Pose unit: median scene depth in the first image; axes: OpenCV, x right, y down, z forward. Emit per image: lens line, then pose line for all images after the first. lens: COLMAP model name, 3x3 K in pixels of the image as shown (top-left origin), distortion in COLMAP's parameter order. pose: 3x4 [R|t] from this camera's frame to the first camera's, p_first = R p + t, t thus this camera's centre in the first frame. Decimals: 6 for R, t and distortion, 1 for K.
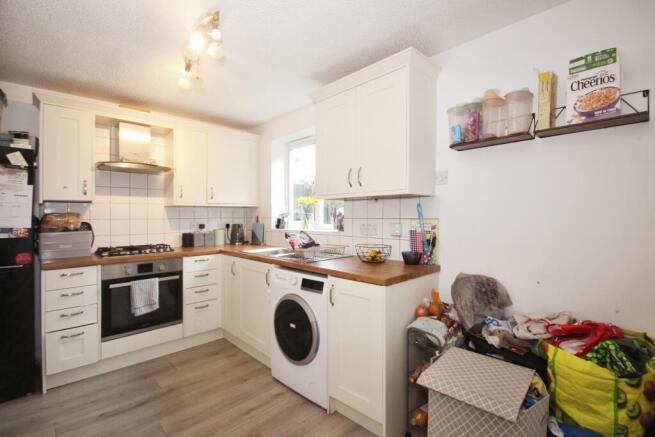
lens RADIAL K [[307.2, 0, 327.7], [0, 307.2, 221.7], [0, 0, 1]] dist [0.002610, 0.000142]
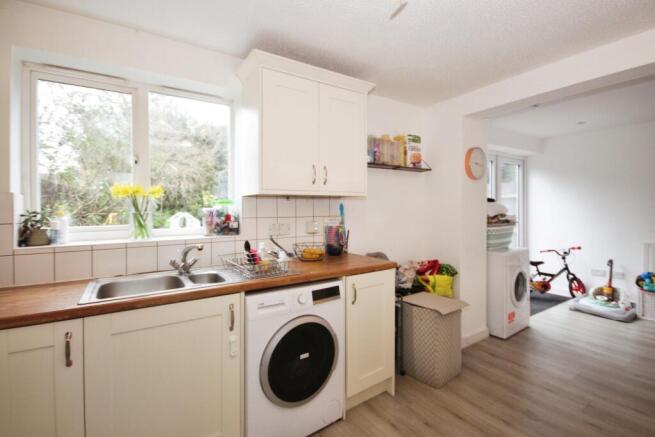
lens RADIAL K [[307.2, 0, 327.7], [0, 307.2, 221.7], [0, 0, 1]] dist [0.002610, 0.000142]
pose [[0.184943, -0.034584, 0.982141, -0.905190], [0.032852, 0.999040, 0.028993, -0.025602], [-0.982200, 0.026903, 0.185902, 0.825604]]
